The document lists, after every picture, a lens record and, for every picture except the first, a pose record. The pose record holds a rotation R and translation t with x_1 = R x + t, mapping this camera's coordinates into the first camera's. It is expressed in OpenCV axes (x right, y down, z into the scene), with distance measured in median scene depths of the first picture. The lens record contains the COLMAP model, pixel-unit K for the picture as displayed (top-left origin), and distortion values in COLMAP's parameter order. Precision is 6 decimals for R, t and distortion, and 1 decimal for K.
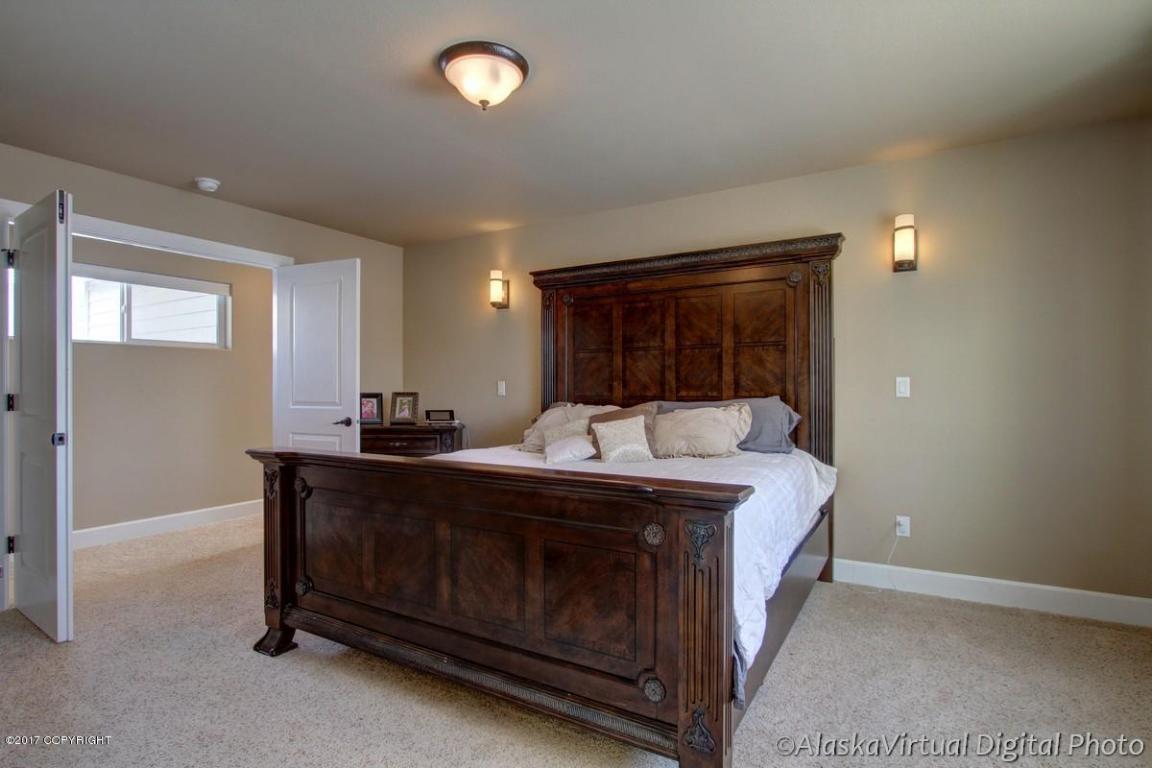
lens RADIAL K [[585.9, 0, 581.1], [0, 585.9, 381.3], [0, 0, 1]] dist [-0.021015, 0.002396]
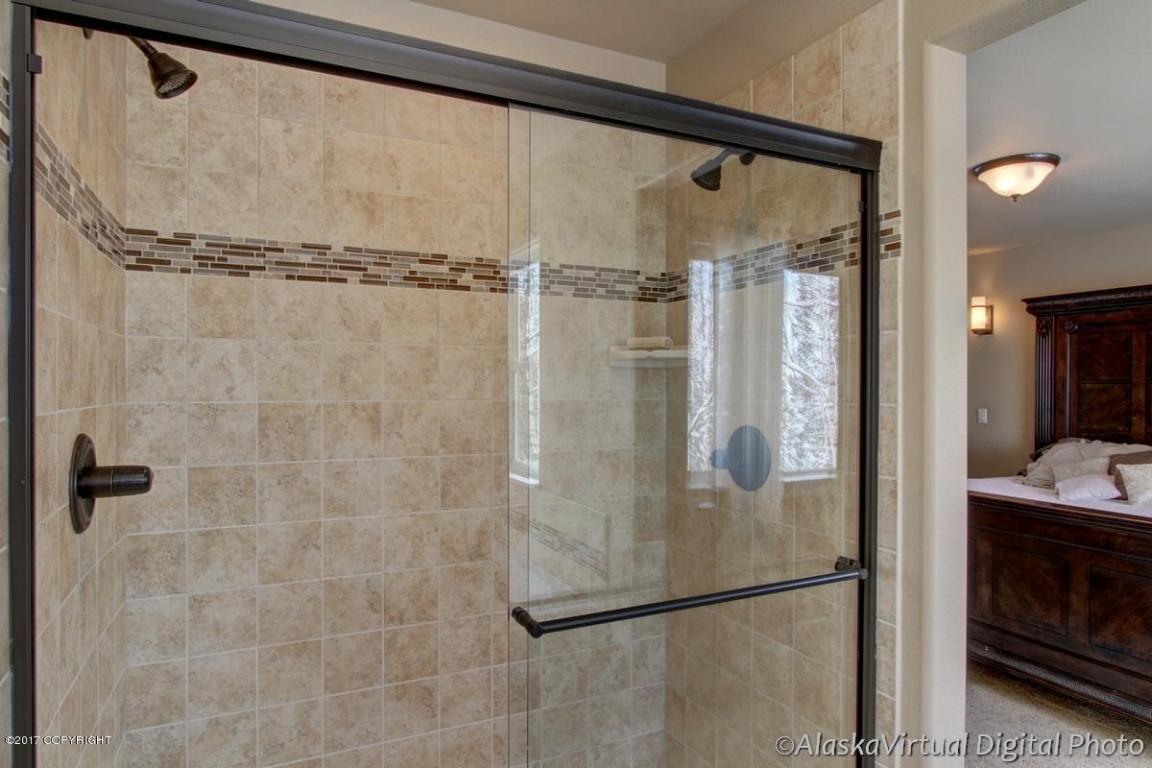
lens RADIAL K [[685.7, 0, 574.9], [0, 685.7, 393.0], [0, 0, 1]] dist [-0.030528, 0.015273]
pose [[0.830367, 0.005861, -0.557186, -0.100650], [0.006680, 0.999768, 0.020472, -0.077775], [0.557177, -0.020721, 0.830135, -0.468680]]
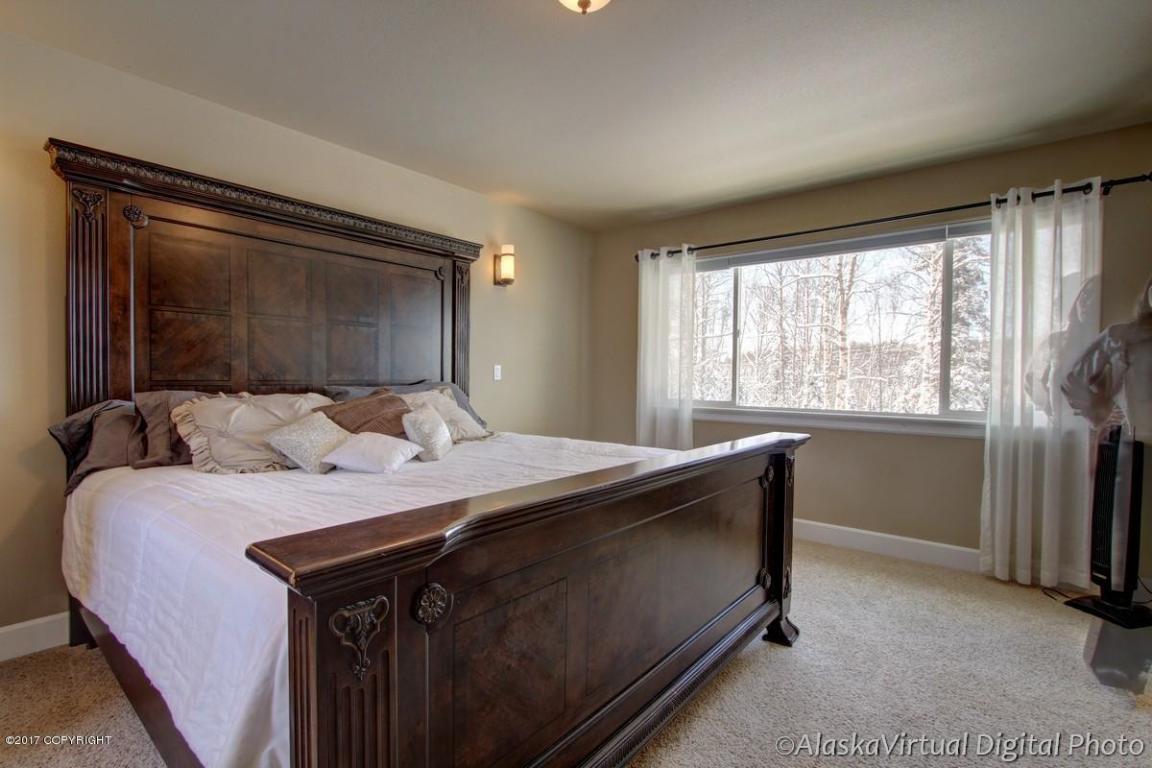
lens RADIAL K [[526.7, 0, 576.1], [0, 526.7, 386.5], [0, 0, 1]] dist [-0.026932, 0.001803]
pose [[0.161097, -0.016752, 0.986796, -0.602659], [-0.024534, 0.999479, 0.020973, 0.012165], [-0.986634, -0.027588, 0.160602, 0.624188]]
